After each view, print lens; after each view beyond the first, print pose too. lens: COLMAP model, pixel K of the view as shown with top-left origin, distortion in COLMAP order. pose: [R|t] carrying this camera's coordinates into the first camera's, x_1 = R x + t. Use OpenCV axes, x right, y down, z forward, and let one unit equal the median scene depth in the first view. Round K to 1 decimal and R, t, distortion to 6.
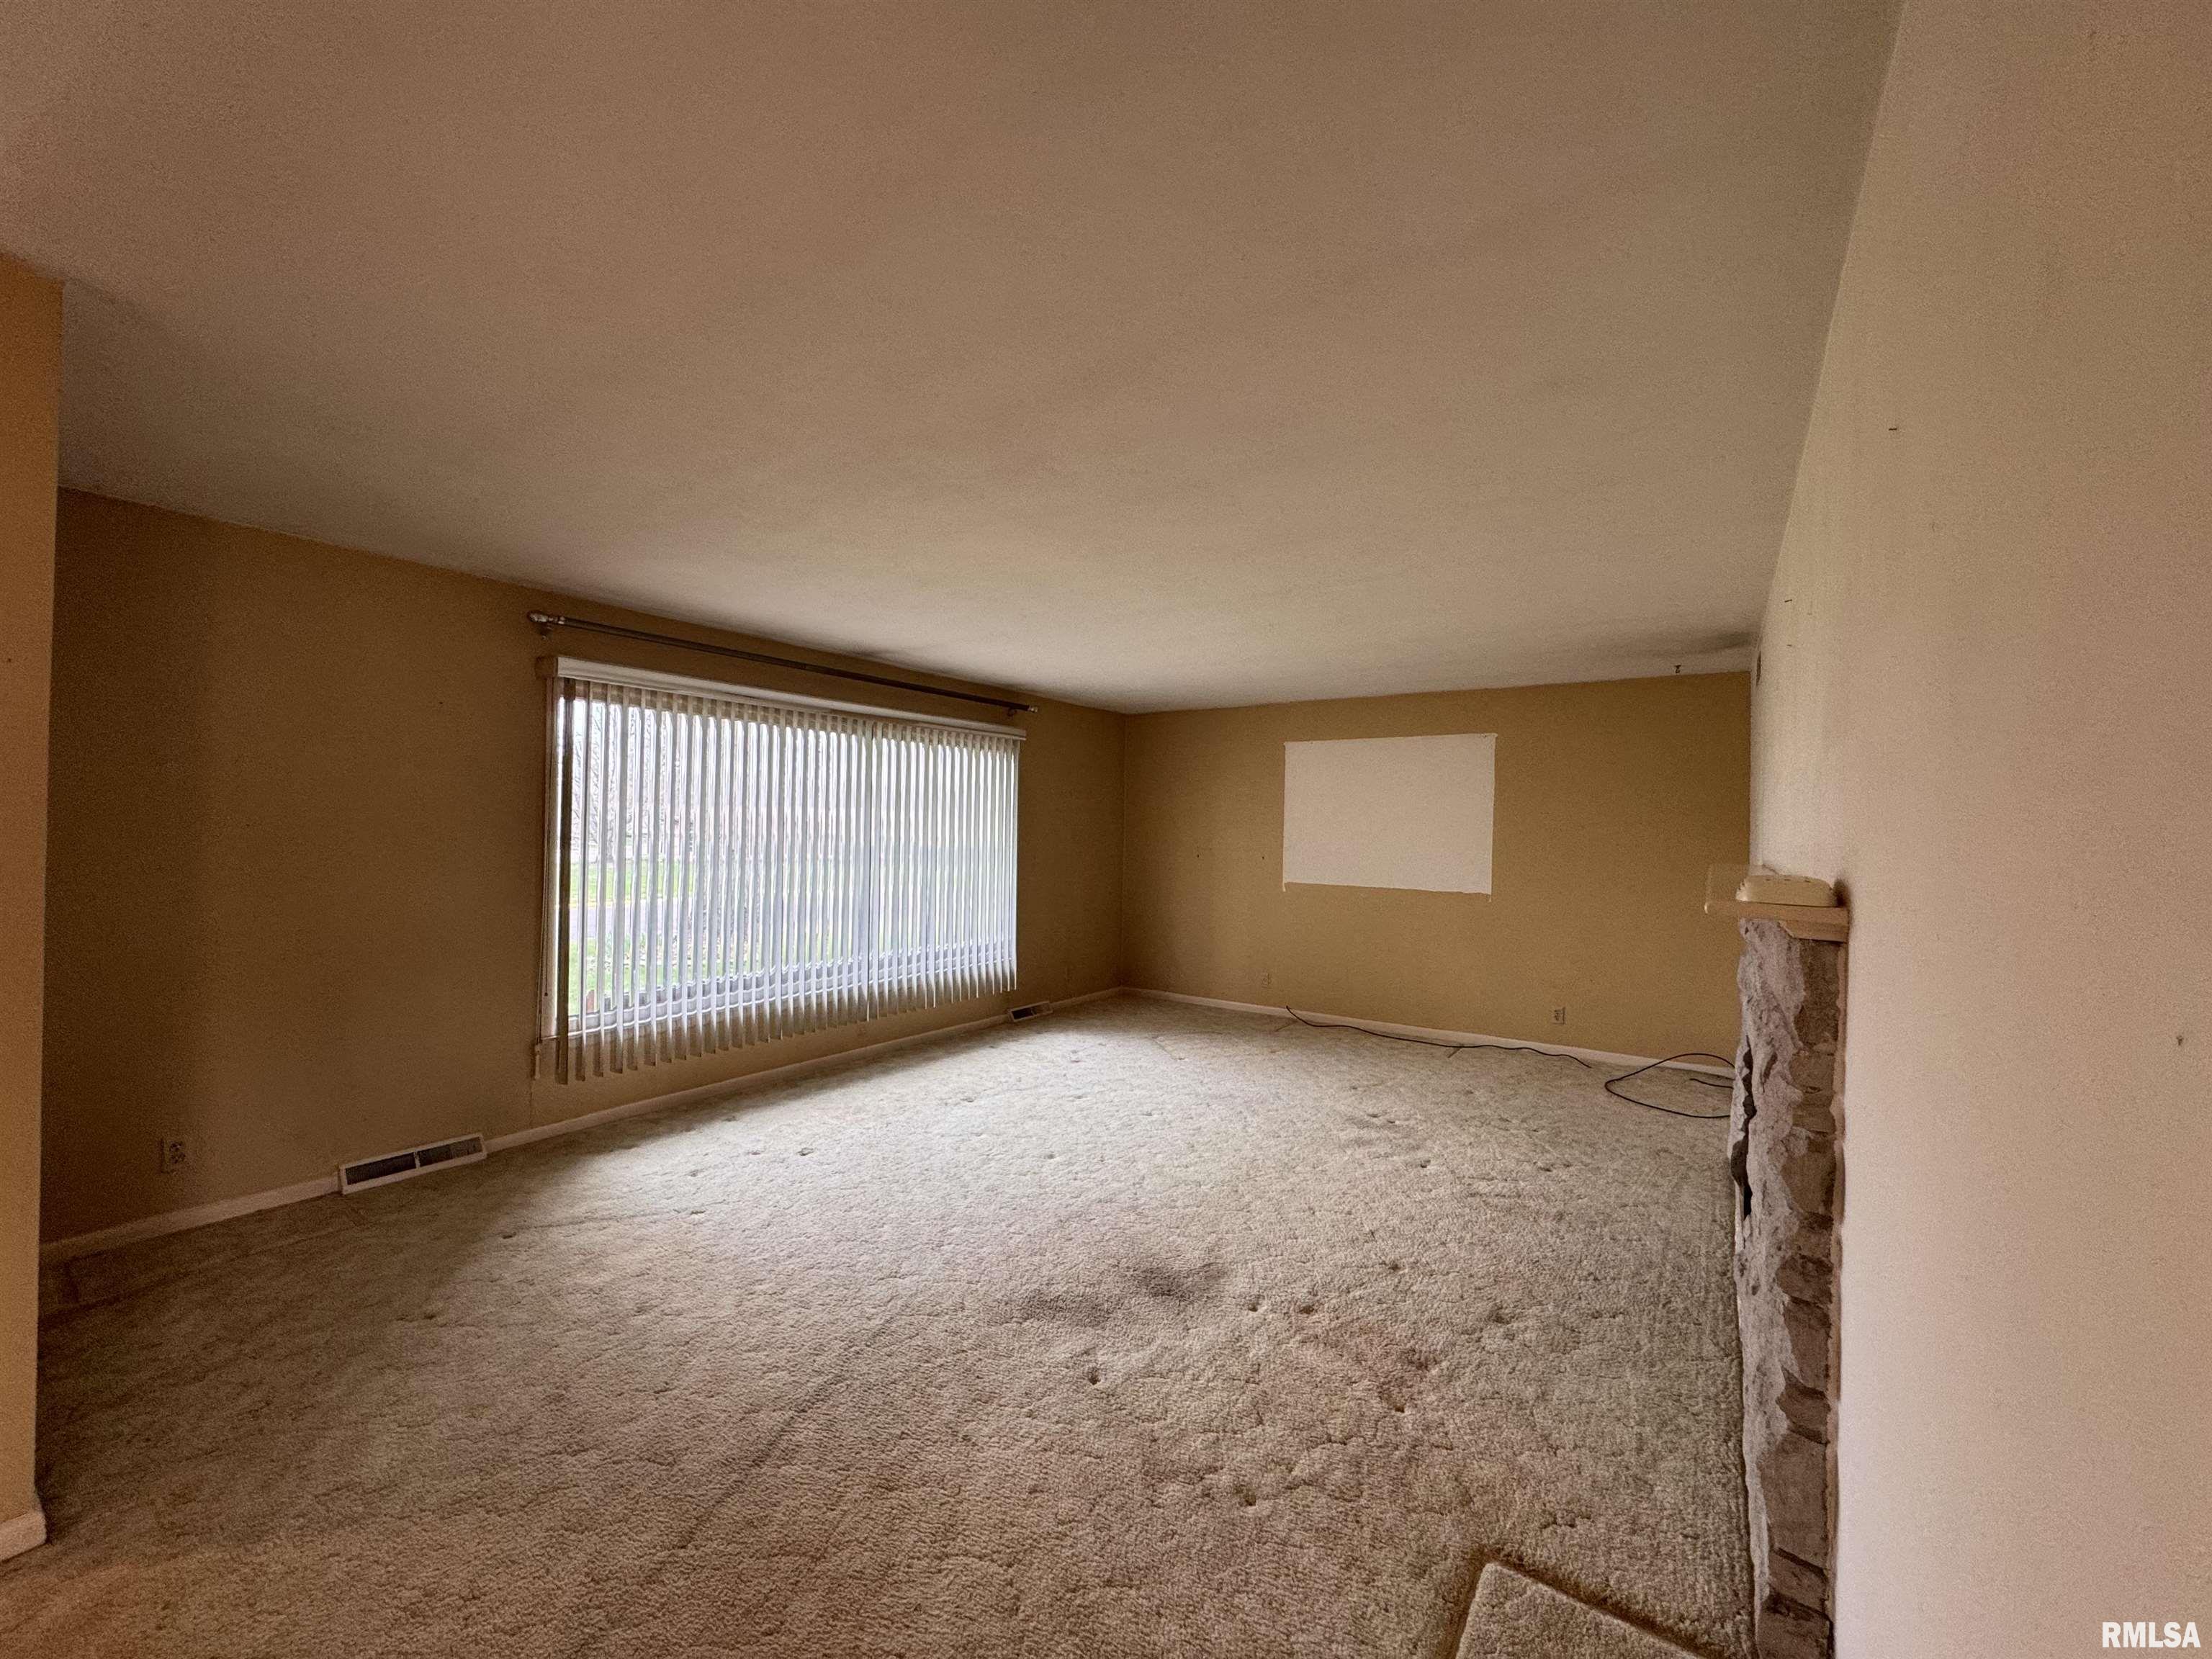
lens RADIAL K [[881.3, 0, 1103.1], [0, 881.3, 831.4], [0, 0, 1]] dist [-0.002700, 0.000650]
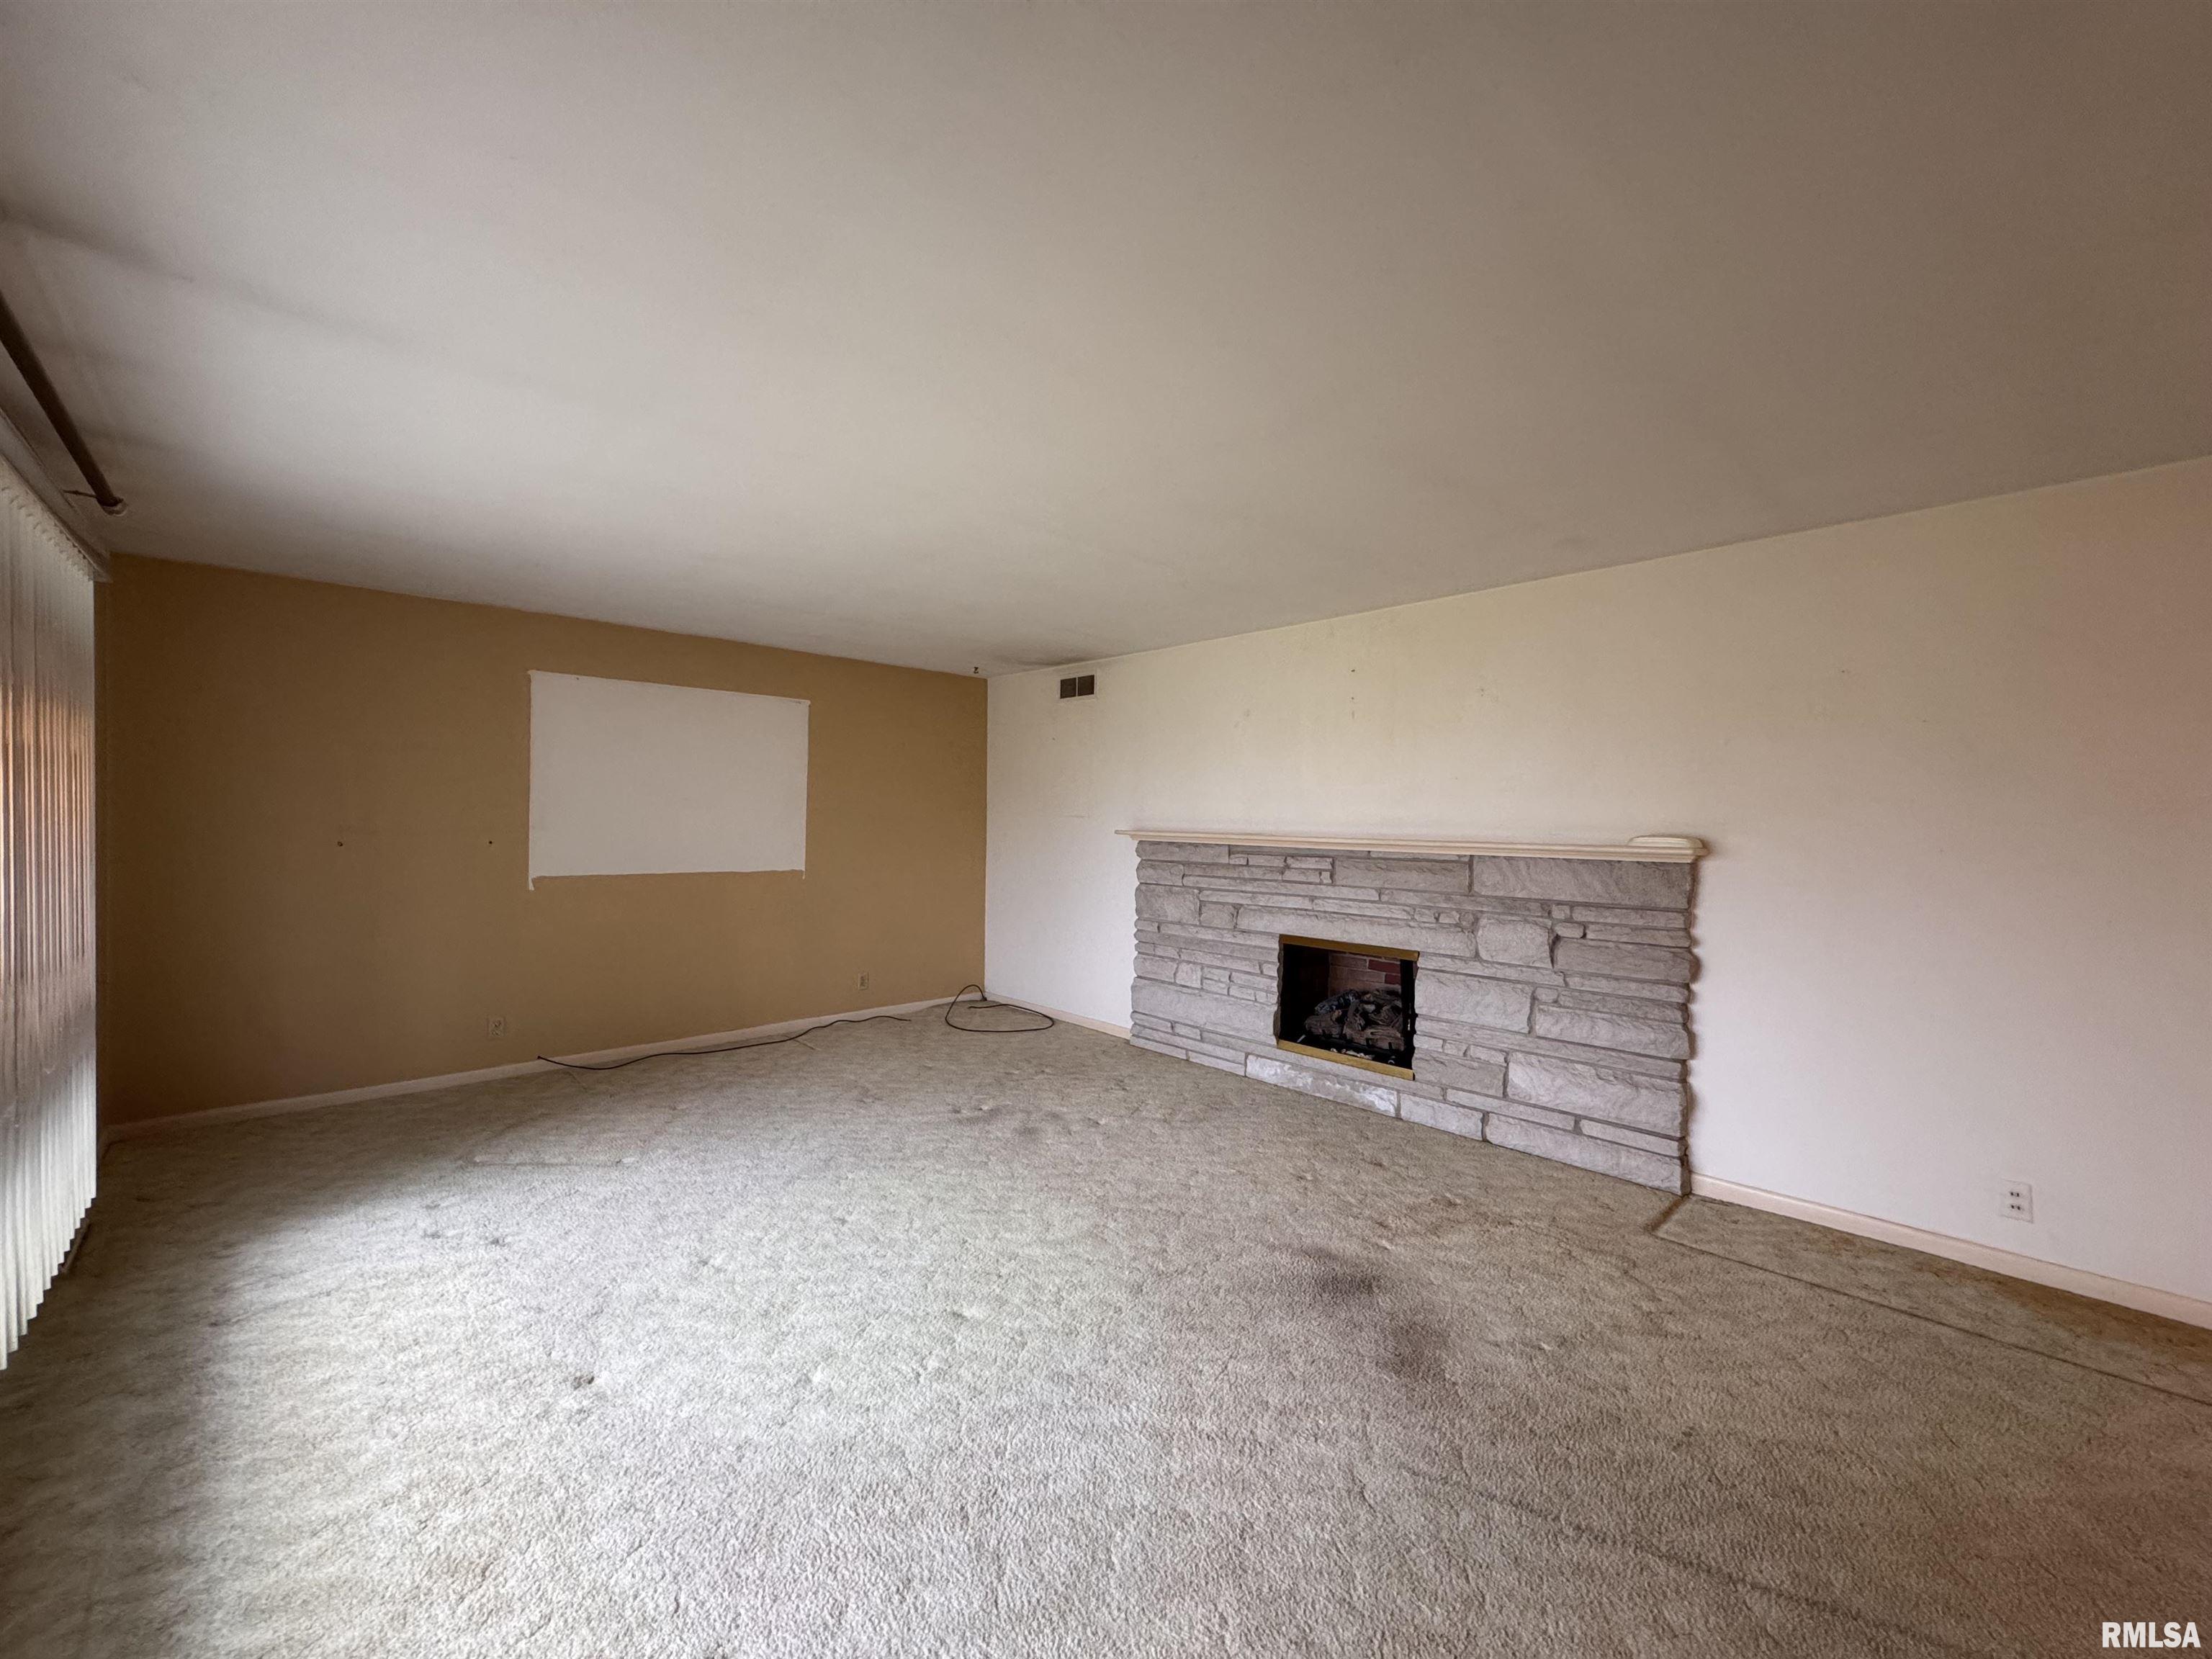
lens RADIAL K [[881.3, 0, 1103.1], [0, 881.3, 831.4], [0, 0, 1]] dist [-0.002700, 0.000650]
pose [[0.211186, -0.030352, 0.976974, -0.661934], [-0.008664, 0.999420, 0.032922, -0.007415], [-0.977407, -0.015417, 0.210801, 0.772063]]
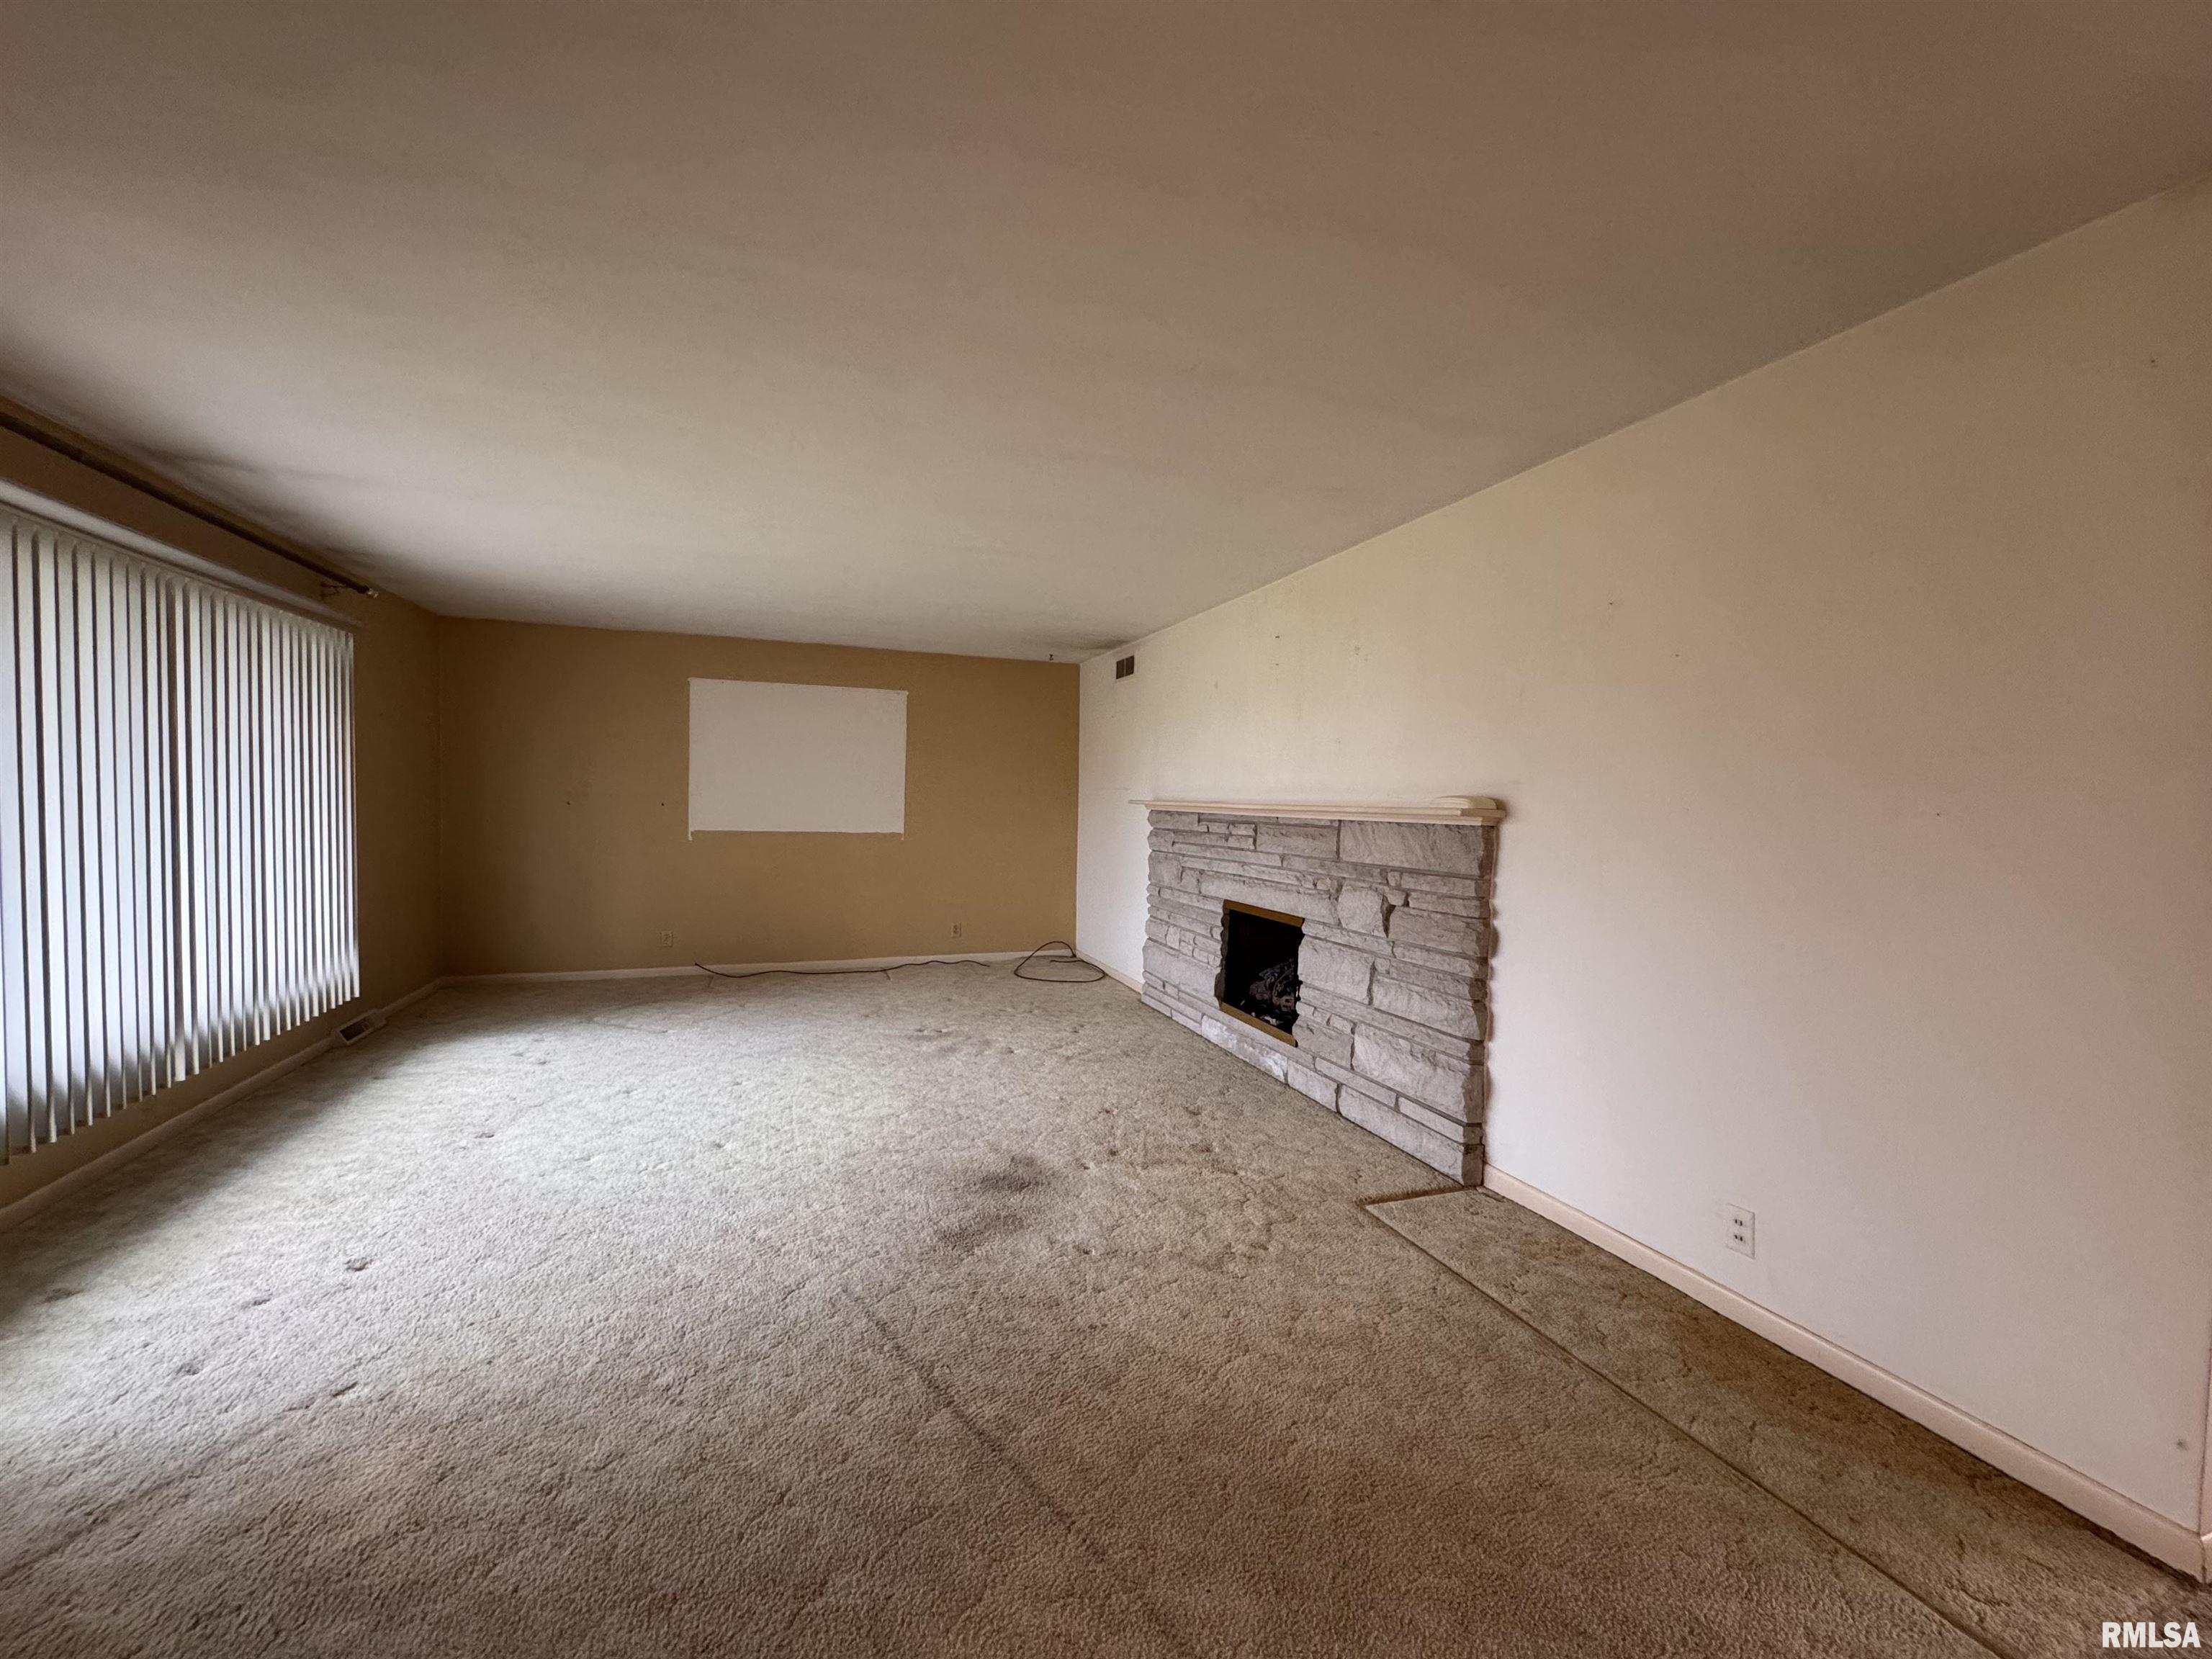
lens RADIAL K [[881.3, 0, 1103.1], [0, 881.3, 831.4], [0, 0, 1]] dist [-0.002700, 0.000650]
pose [[0.578654, -0.036311, 0.814764, -0.537343], [-0.008112, 0.998703, 0.050270, 0.015299], [-0.815533, -0.035699, 0.577609, 0.207844]]
